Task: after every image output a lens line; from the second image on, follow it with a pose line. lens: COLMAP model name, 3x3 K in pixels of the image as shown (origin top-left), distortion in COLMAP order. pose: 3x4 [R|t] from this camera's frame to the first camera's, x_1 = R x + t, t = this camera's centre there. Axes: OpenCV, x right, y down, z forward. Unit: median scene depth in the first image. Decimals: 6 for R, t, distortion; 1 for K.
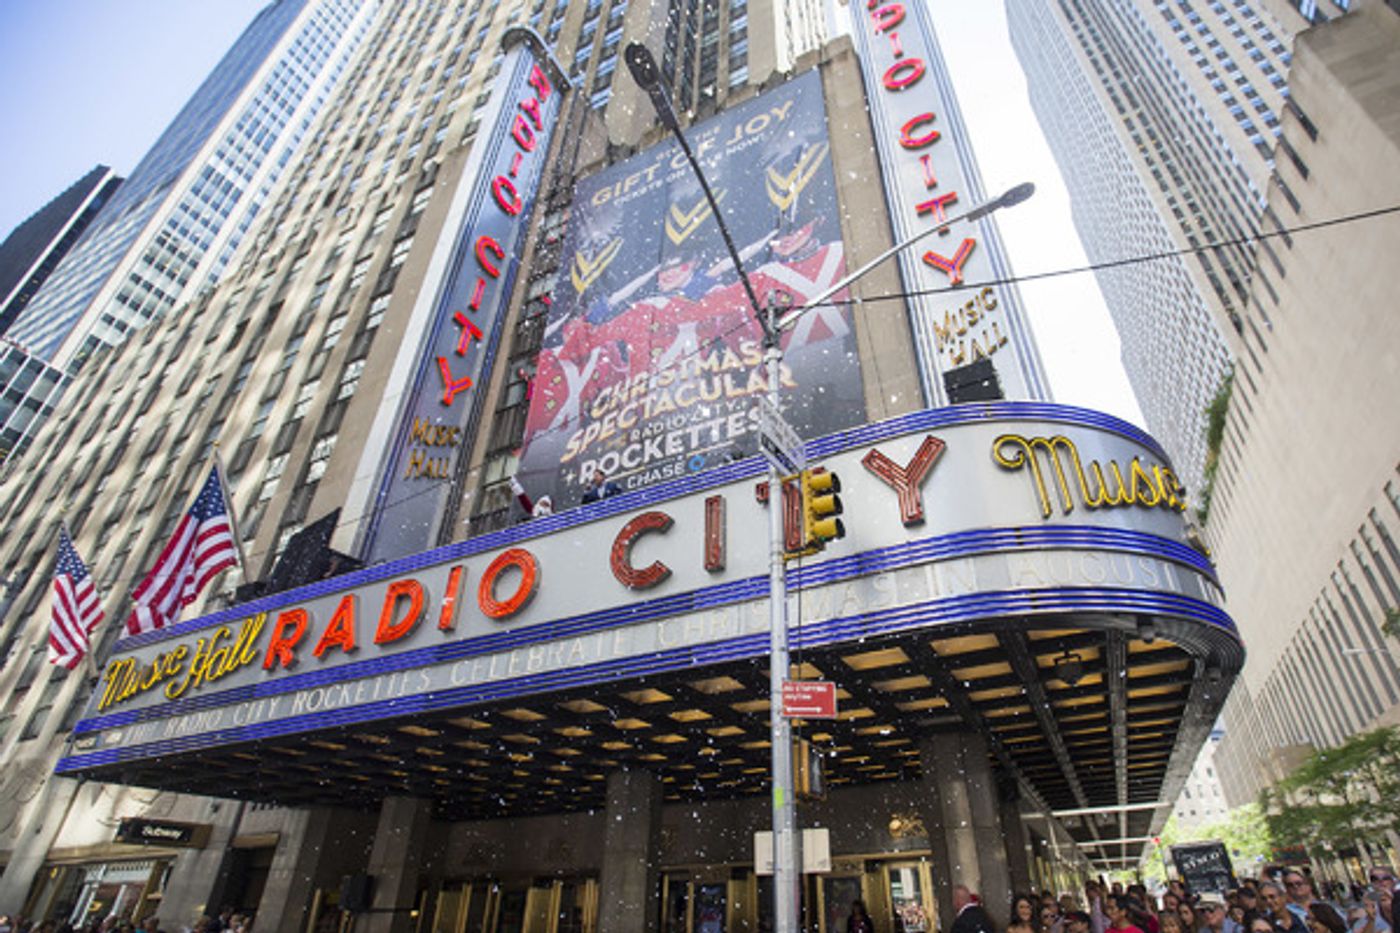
lens RADIAL K [[699.1, 0, 756.6], [0, 699.1, 506.5], [0, 0, 1]] dist [-0.047915, 0.014497]
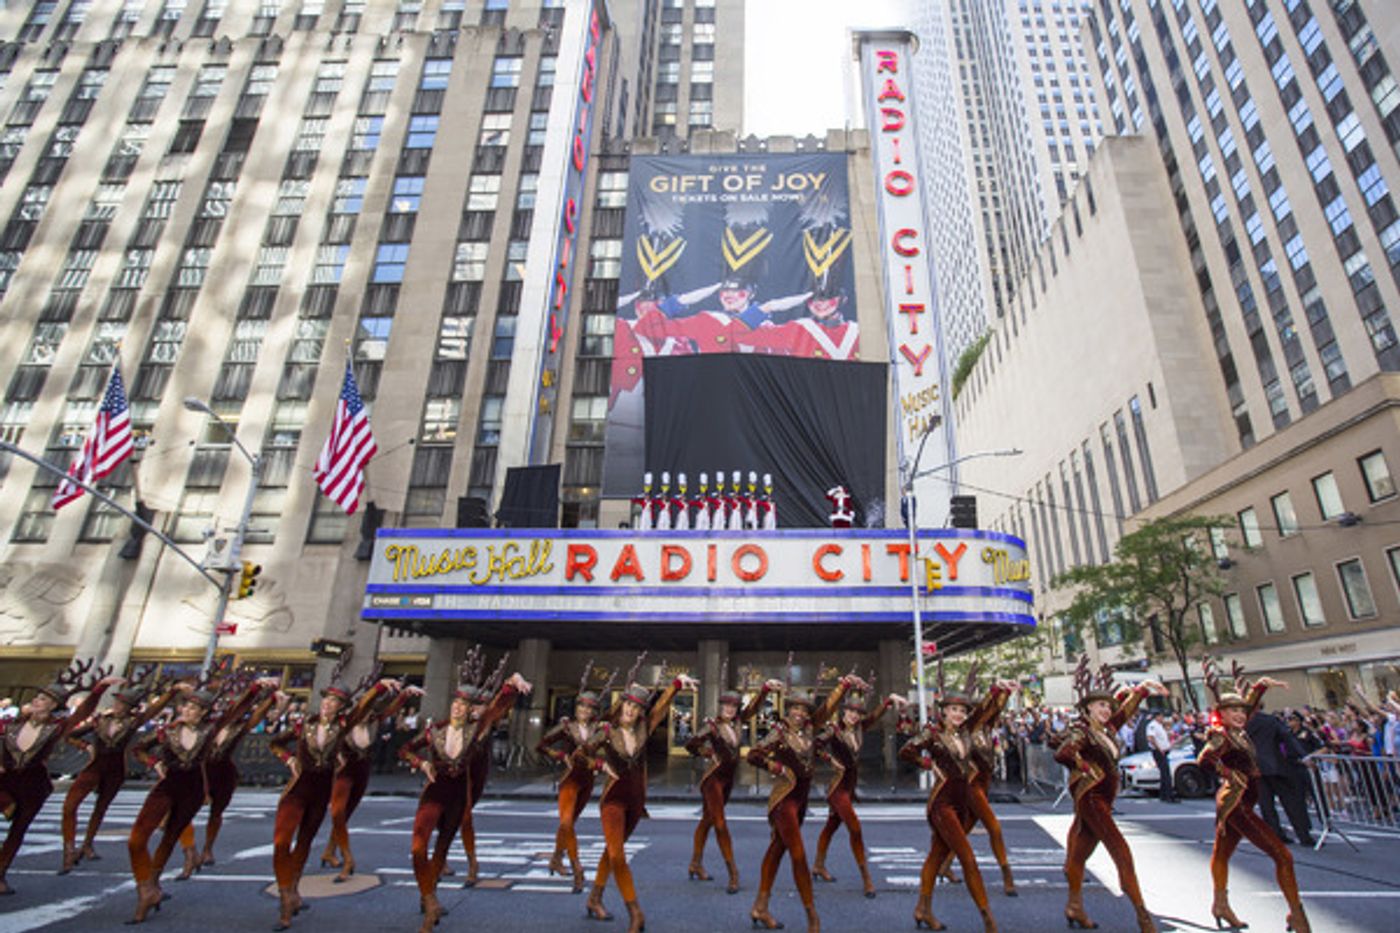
lens RADIAL K [[718.1, 0, 753.8], [0, 718.1, 449.3], [0, 0, 1]] dist [-0.065205, 0.036485]
pose [[0.913543, 0.166133, 0.371266, -1.125923], [-0.227528, 0.965336, 0.127895, -0.454238], [-0.337149, -0.201311, 0.919676, -0.815188]]
